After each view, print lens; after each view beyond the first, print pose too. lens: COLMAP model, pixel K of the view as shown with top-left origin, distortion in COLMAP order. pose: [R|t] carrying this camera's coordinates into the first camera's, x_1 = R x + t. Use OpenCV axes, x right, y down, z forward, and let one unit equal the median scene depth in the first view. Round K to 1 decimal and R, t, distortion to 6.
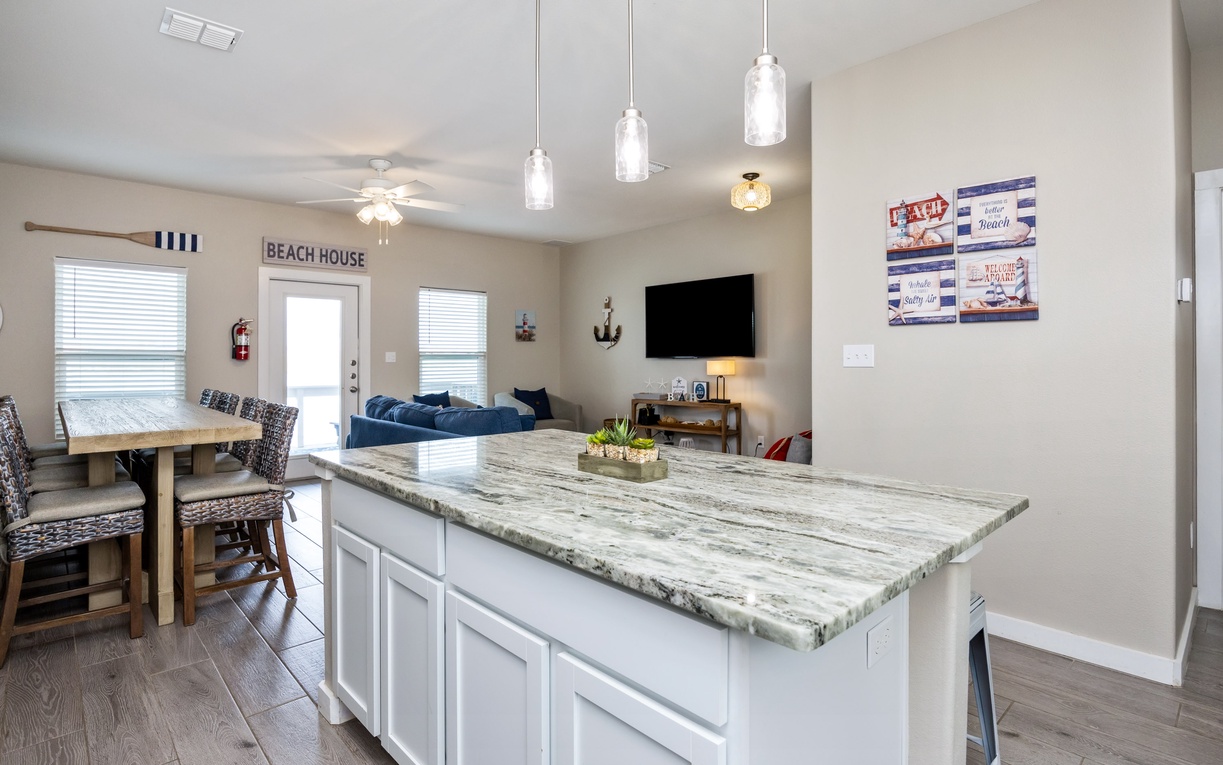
lens RADIAL K [[618.2, 0, 612.4], [0, 618.2, 351.9], [0, 0, 1]] dist [-0.001894, -0.000332]
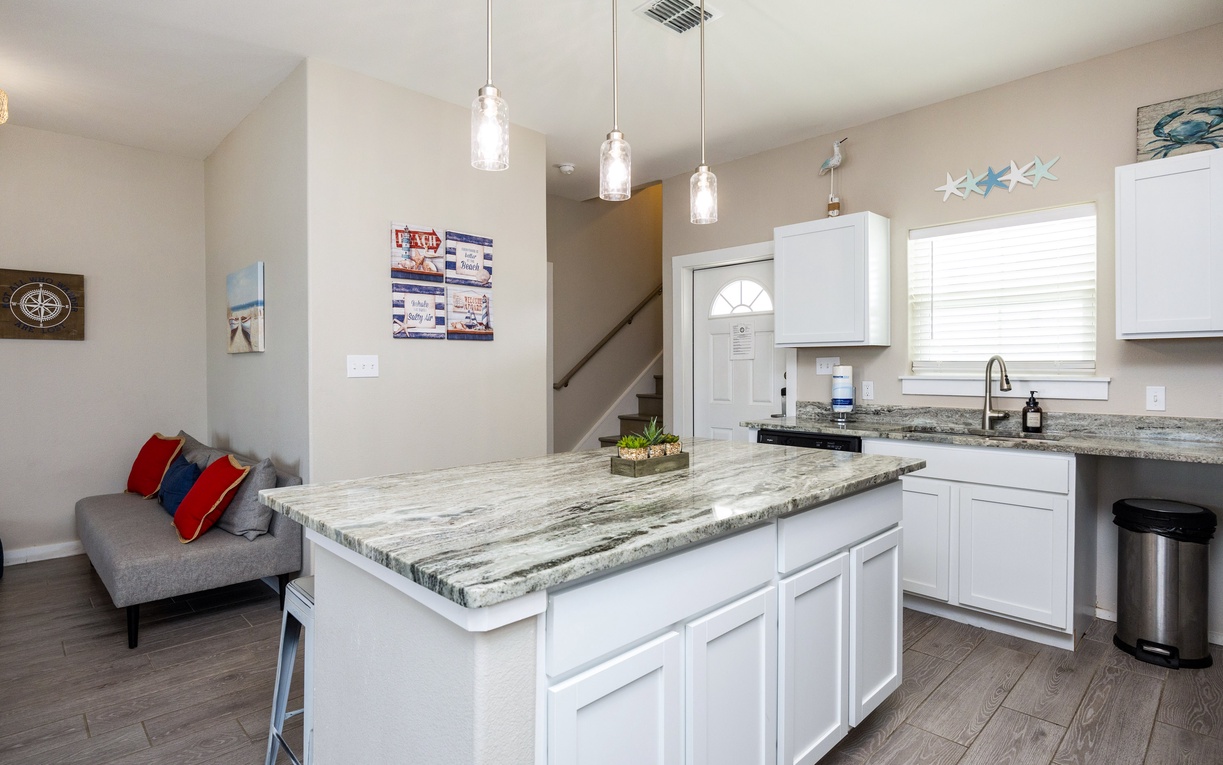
lens RADIAL K [[629.6, 0, 616.1], [0, 629.6, 369.2], [0, 0, 1]] dist [-0.002363, 0.000090]
pose [[-0.031195, -0.004248, 0.999504, -0.704091], [-0.001622, 0.999990, 0.004199, 0.006693], [-0.999512, -0.001491, -0.031202, 0.692674]]
